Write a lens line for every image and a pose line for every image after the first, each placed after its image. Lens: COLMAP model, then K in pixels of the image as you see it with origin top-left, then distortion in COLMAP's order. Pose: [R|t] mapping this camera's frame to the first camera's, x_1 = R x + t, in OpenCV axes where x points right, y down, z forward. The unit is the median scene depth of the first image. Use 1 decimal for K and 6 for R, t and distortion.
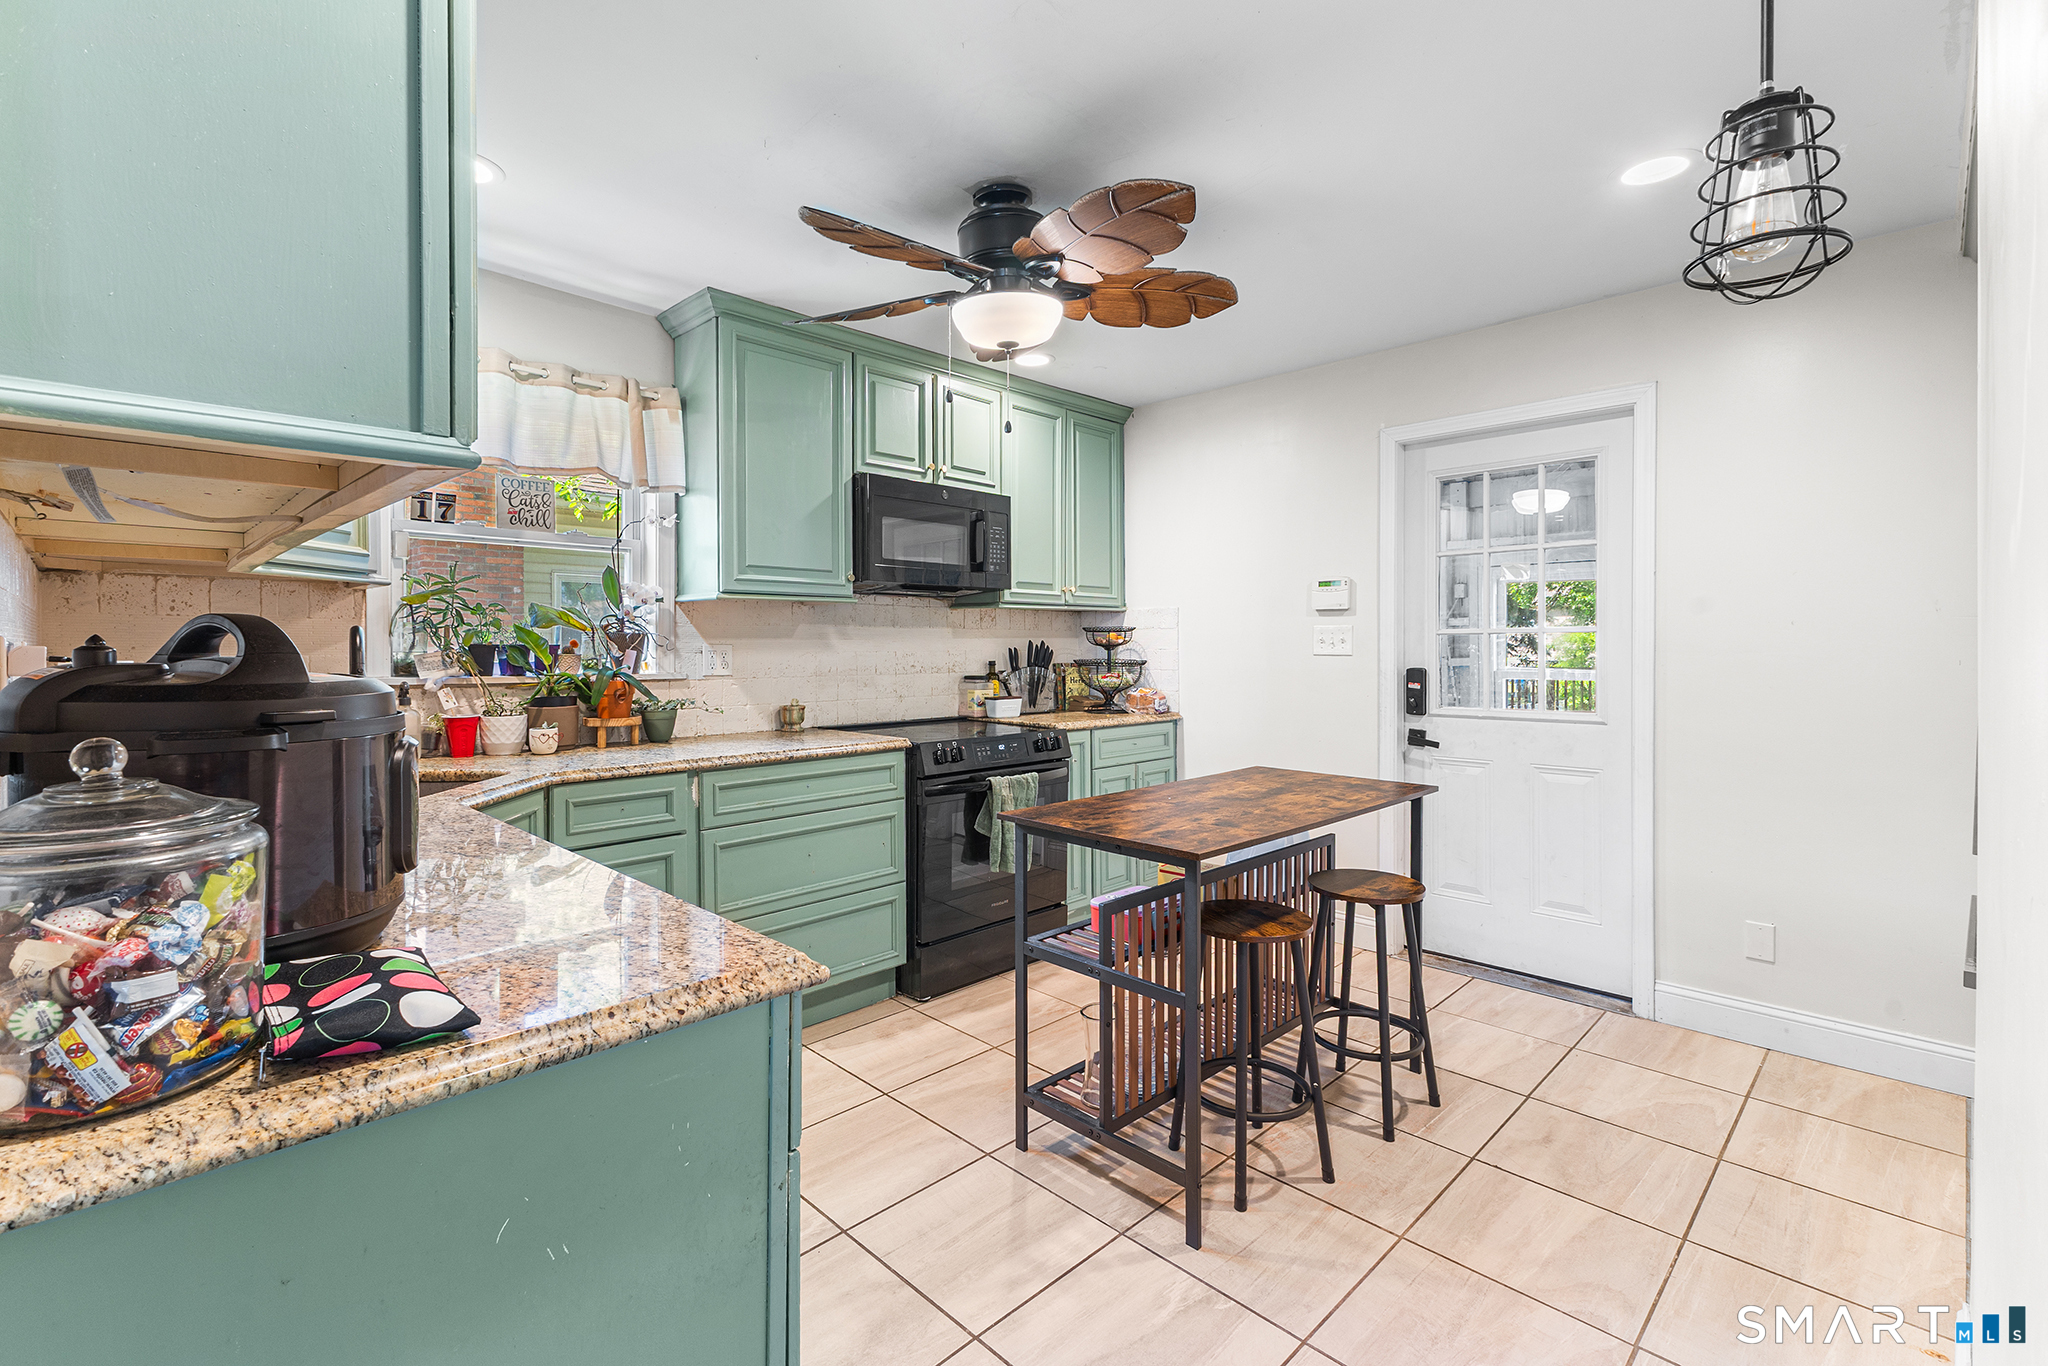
lens RADIAL K [[920.7, 0, 1005.1], [0, 920.7, 656.3], [0, 0, 1]] dist [0.004244, -0.000386]
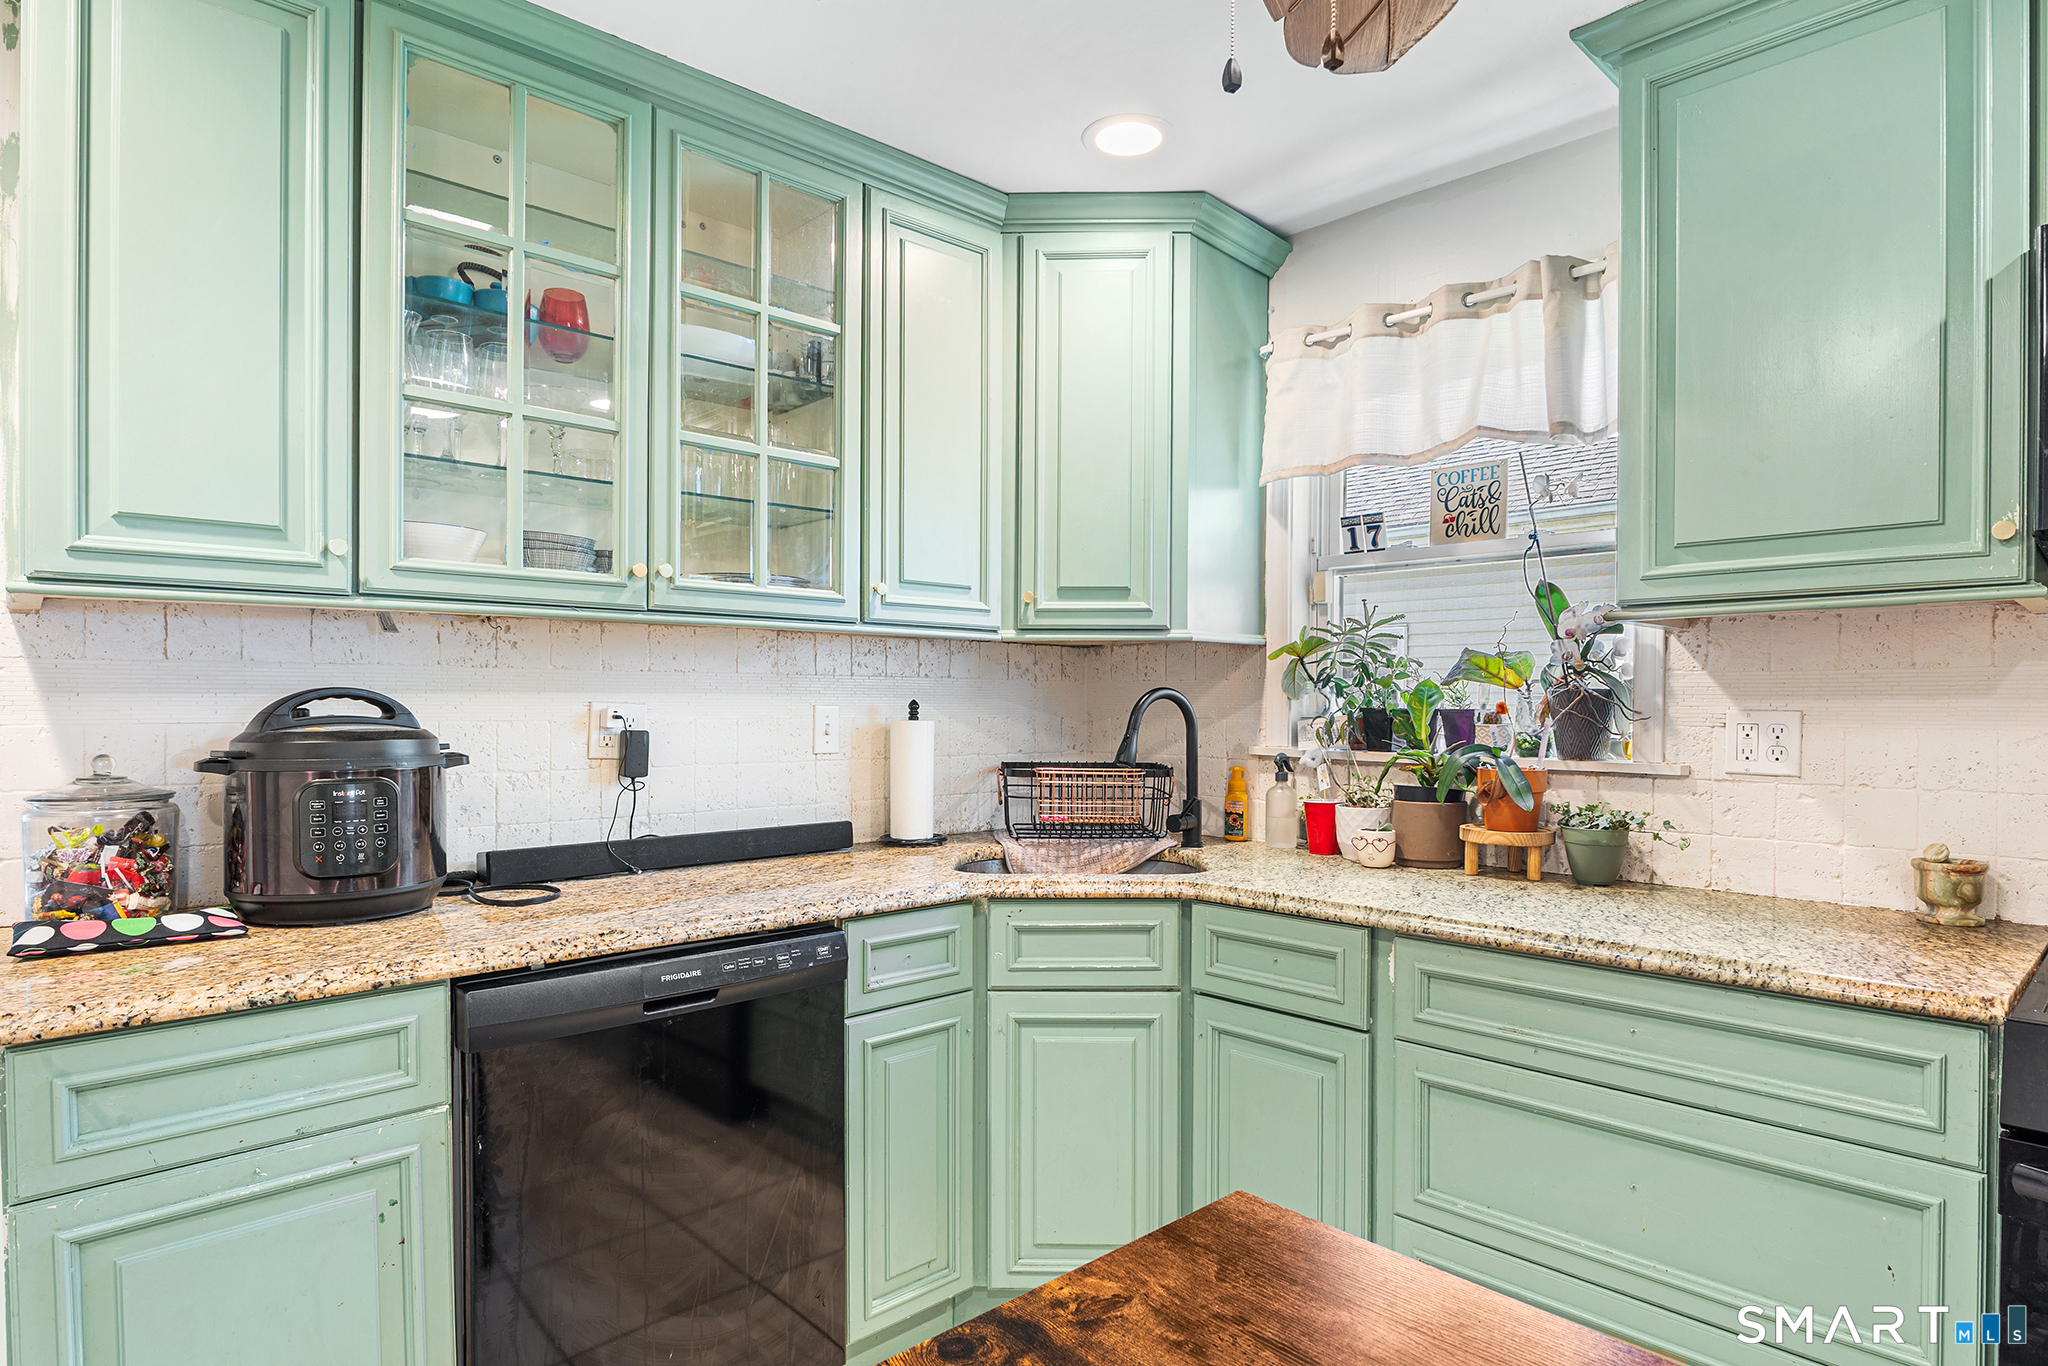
lens RADIAL K [[1131.0, 0, 1024.2], [0, 1131.0, 703.7], [0, 0, 1]] dist [-0.000828, -0.000260]
pose [[-0.044768, -0.001209, -0.998997, 0.109430], [-0.015354, 0.999882, -0.000522, -0.003733], [0.998879, 0.015316, -0.044781, 0.233877]]
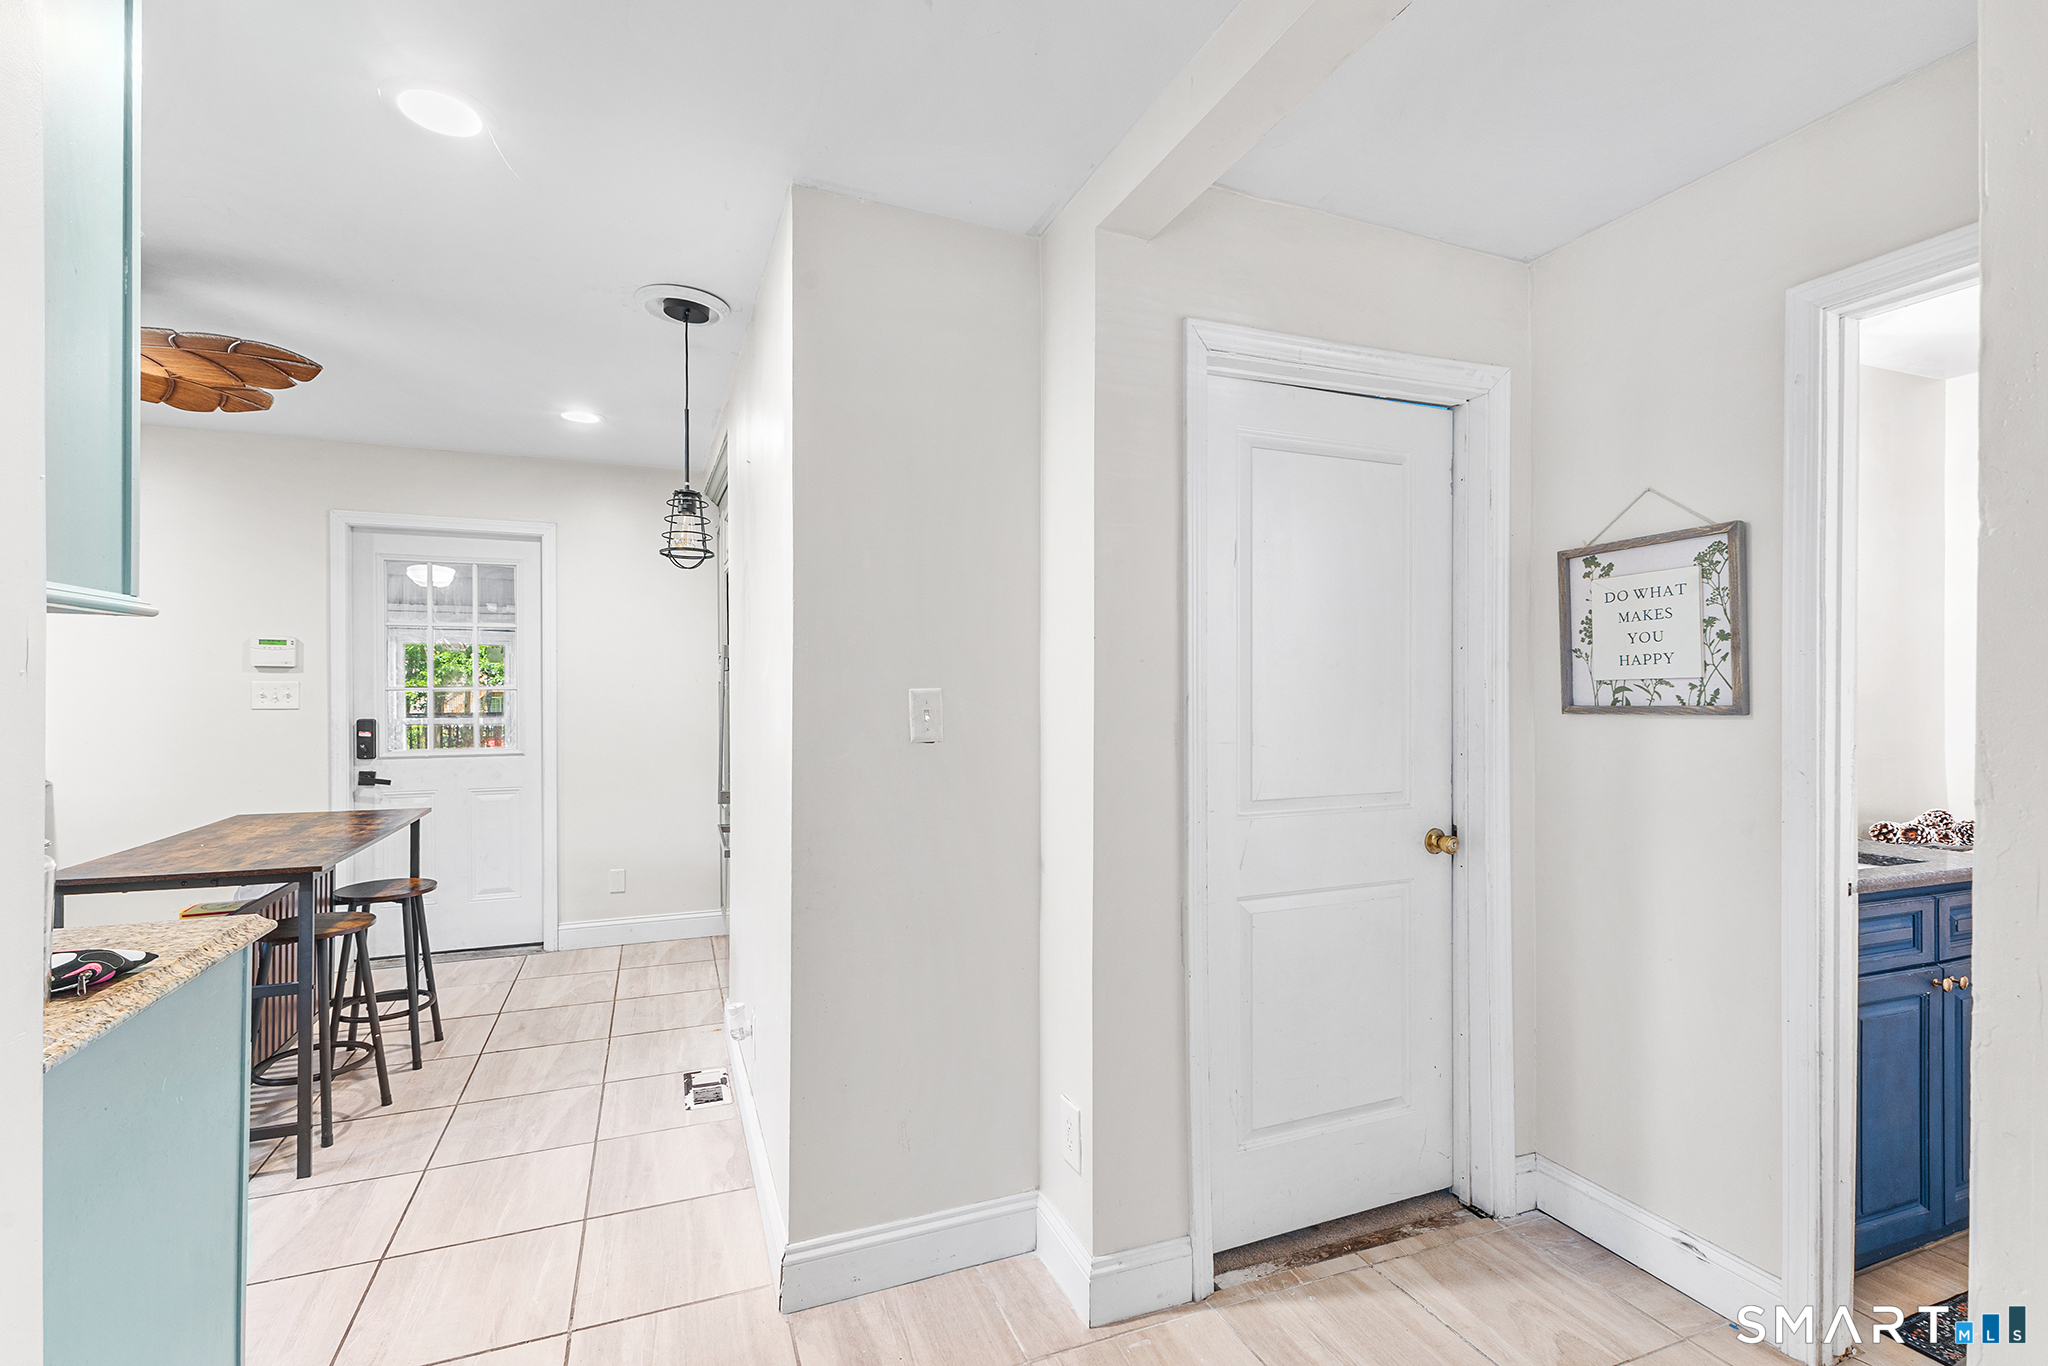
lens RADIAL K [[920.7, 0, 1019.0], [0, 920.7, 689.4], [0, 0, 1]] dist [0.004244, -0.000386]
pose [[0.387013, -0.000779, 0.922074, -0.463935], [0.011401, 0.999927, -0.003941, -0.016043], [-0.922004, 0.012038, 0.386993, -0.326142]]
